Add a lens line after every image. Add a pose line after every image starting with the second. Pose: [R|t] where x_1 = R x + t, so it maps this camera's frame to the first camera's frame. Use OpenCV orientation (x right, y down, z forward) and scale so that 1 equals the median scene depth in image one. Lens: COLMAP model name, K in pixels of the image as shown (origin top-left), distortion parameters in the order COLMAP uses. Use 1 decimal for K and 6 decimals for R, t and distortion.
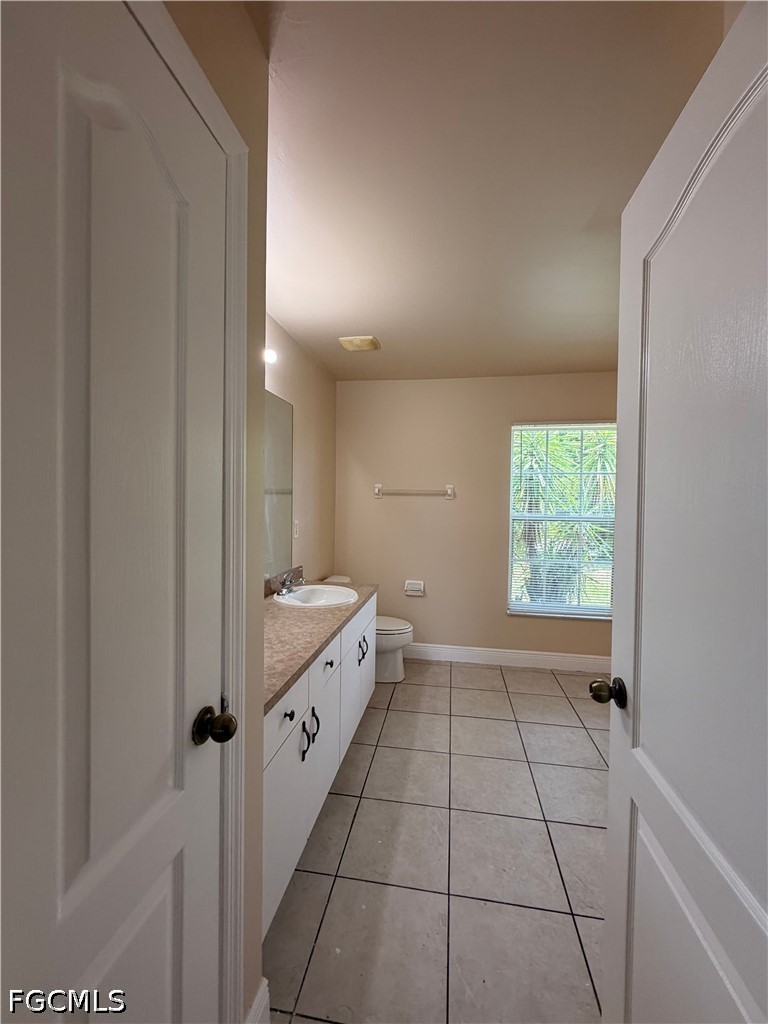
lens RADIAL K [[409.9, 0, 384.3], [0, 409.9, 510.7], [0, 0, 1]] dist [0.000028, -0.000135]
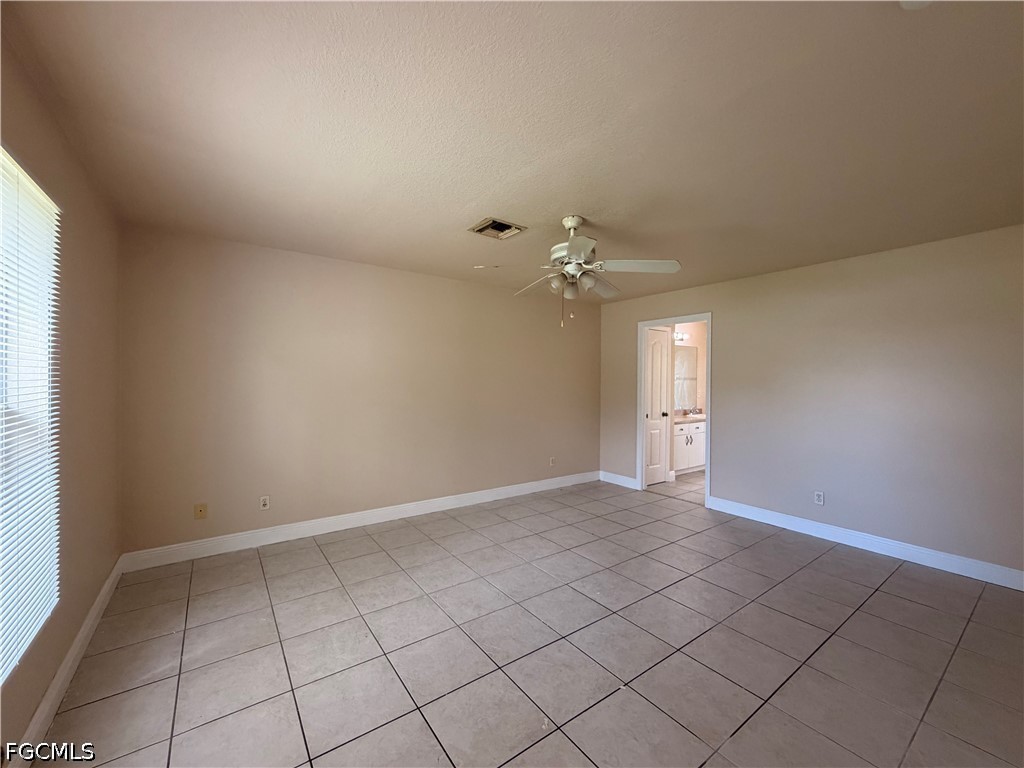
lens RADIAL K [[409.9, 0, 509.8], [0, 409.9, 383.7], [0, 0, 1]] dist [0.000028, -0.000135]
pose [[0.718322, -0.001075, -0.695710, 0.781362], [-0.012531, 0.999817, -0.014483, 0.037869], [0.695598, 0.019121, 0.718177, -1.805120]]
